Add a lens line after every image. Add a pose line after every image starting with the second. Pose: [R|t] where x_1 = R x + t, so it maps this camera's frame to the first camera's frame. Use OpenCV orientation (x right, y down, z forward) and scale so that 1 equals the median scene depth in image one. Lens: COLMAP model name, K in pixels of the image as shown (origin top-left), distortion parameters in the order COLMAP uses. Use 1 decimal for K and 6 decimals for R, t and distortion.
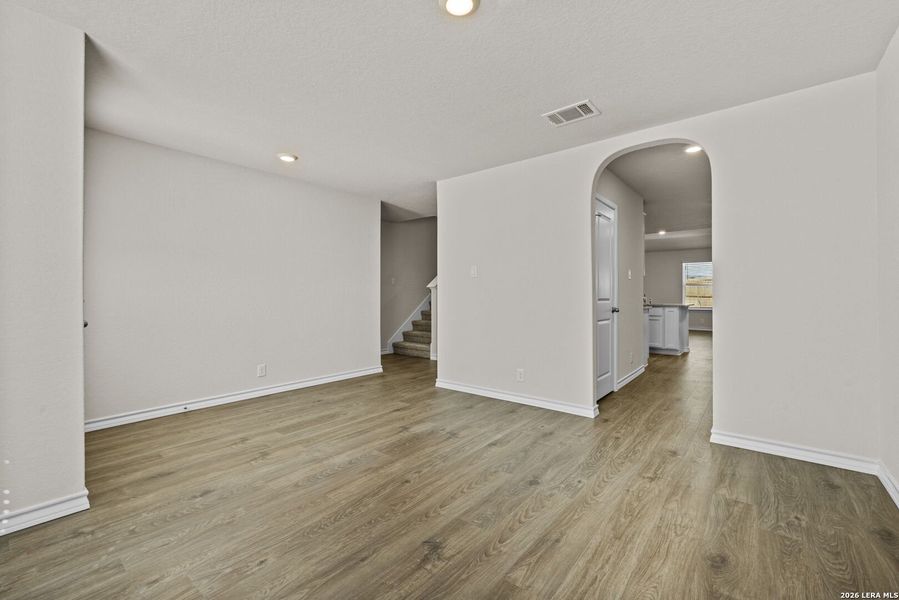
lens RADIAL K [[378.9, 0, 447.5], [0, 378.9, 295.5], [0, 0, 1]] dist [-0.001857, -0.000161]
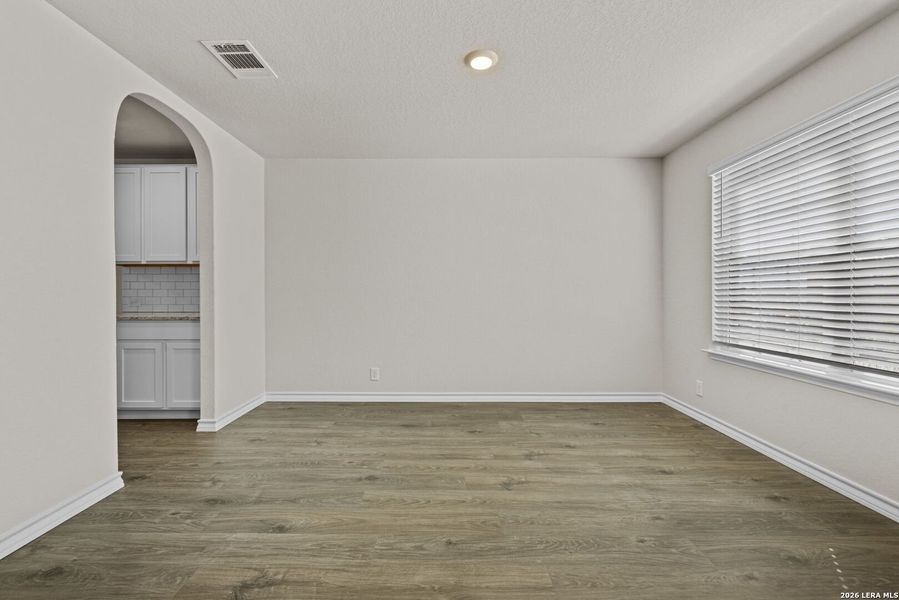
lens RADIAL K [[378.9, 0, 445.9], [0, 378.9, 294.7], [0, 0, 1]] dist [-0.001857, -0.000161]
pose [[-0.628689, -0.003081, 0.777651, -0.688485], [0.003005, 0.999975, 0.006392, -0.003296], [-0.777651, 0.006356, -0.628664, 1.485433]]
